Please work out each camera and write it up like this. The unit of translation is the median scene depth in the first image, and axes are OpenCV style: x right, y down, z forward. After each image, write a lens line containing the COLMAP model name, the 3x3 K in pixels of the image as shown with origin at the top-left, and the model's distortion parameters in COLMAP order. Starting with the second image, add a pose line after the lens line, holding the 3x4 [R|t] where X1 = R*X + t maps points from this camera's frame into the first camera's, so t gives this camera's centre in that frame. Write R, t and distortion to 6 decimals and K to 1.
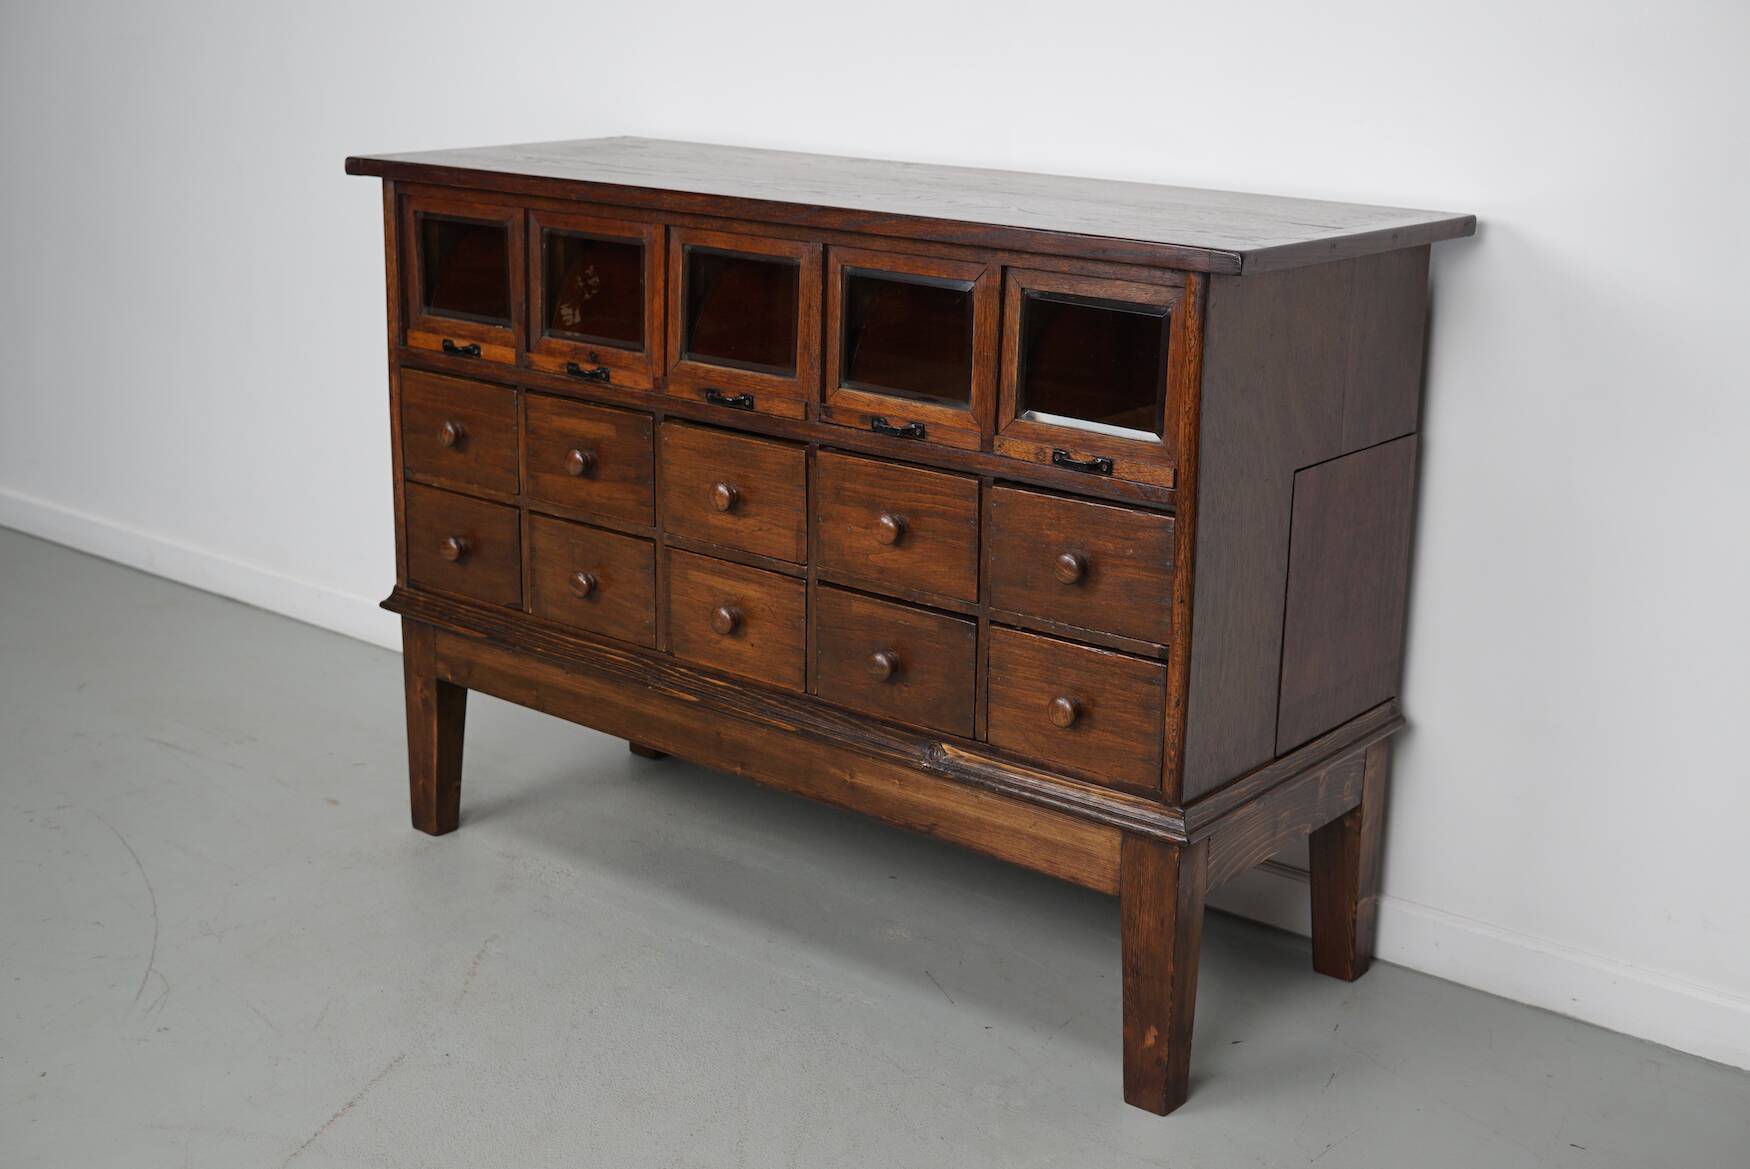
lens RADIAL K [[2267.8, 0, 875.3], [0, 2267.8, 593.5], [0, 0, 1]] dist [-0.148678, 0.312746]
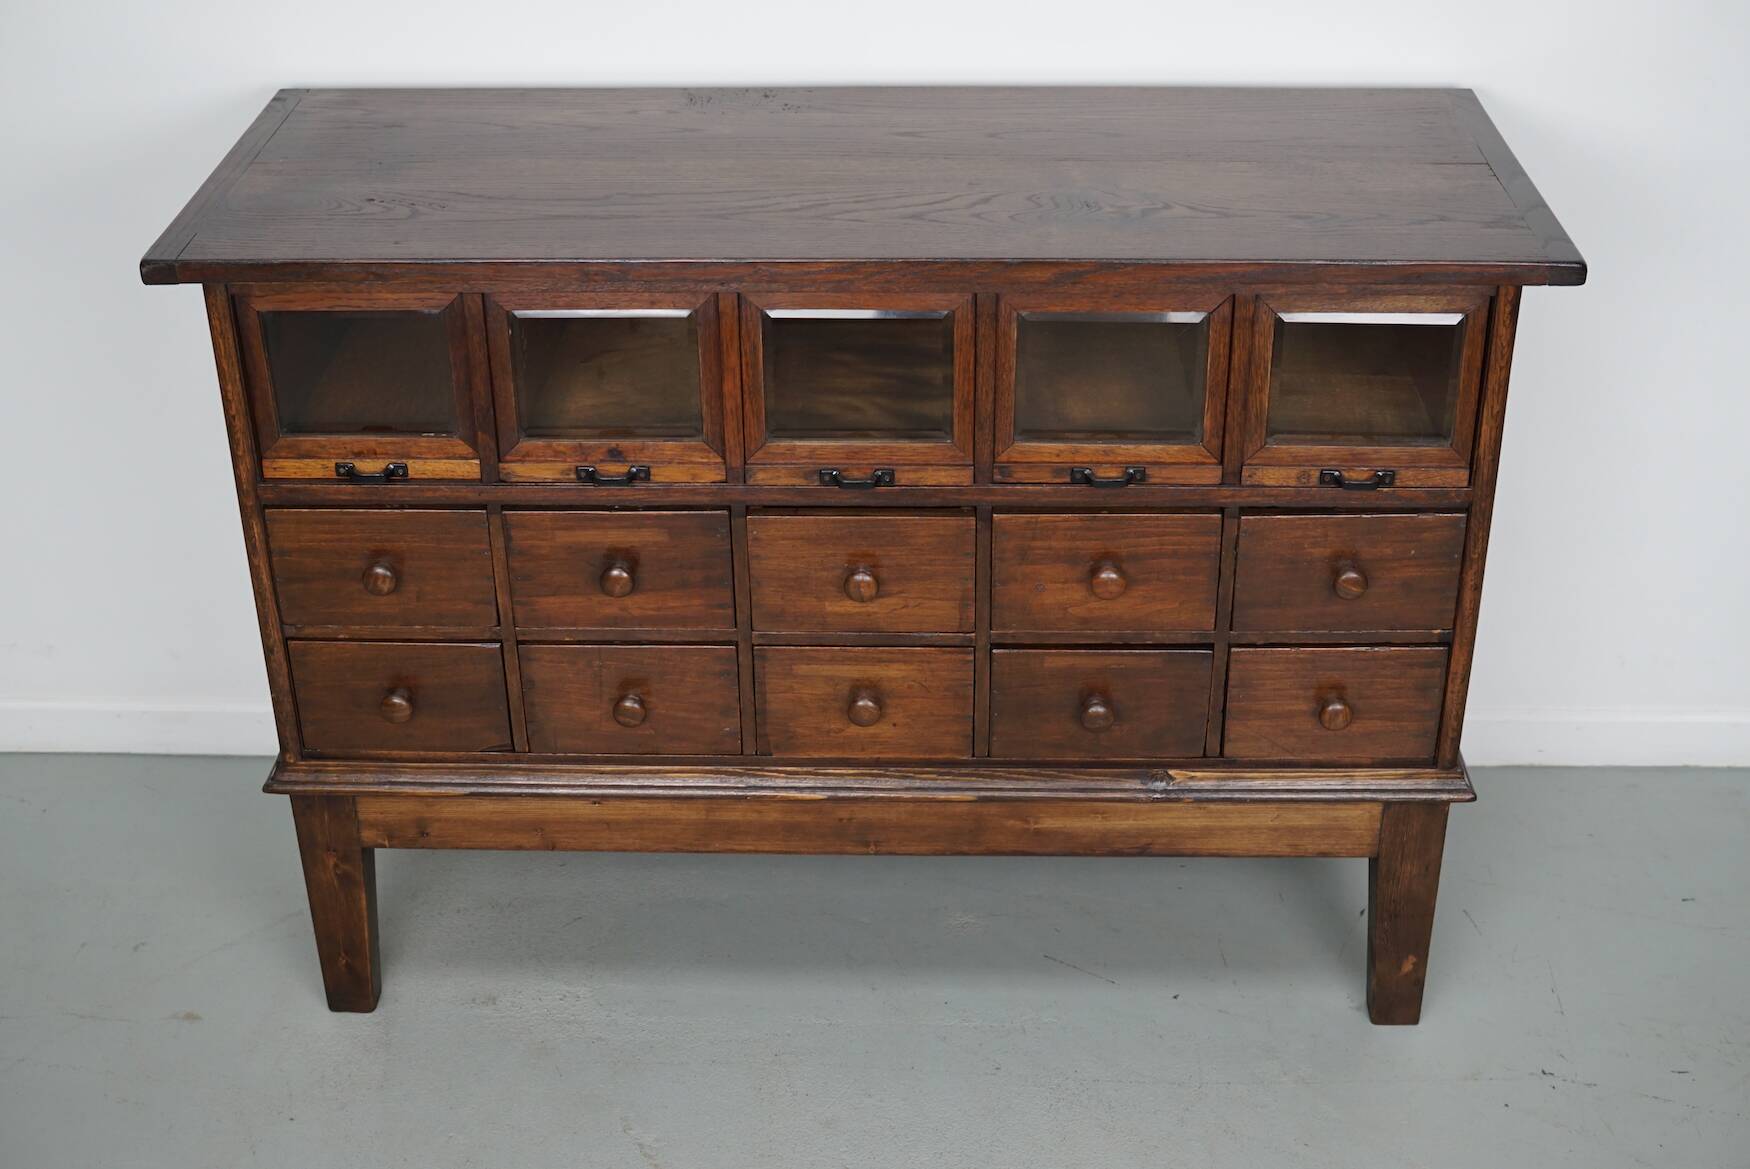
lens RADIAL K [[2267.8, 0, 875.3], [0, 2267.8, 593.5], [0, 0, 1]] dist [-0.148678, 0.312746]
pose [[0.791191, -0.331264, 0.514083, -0.514311], [0.190077, 0.932162, 0.308130, -0.308568], [-0.581281, -0.146074, 0.800484, 0.317391]]
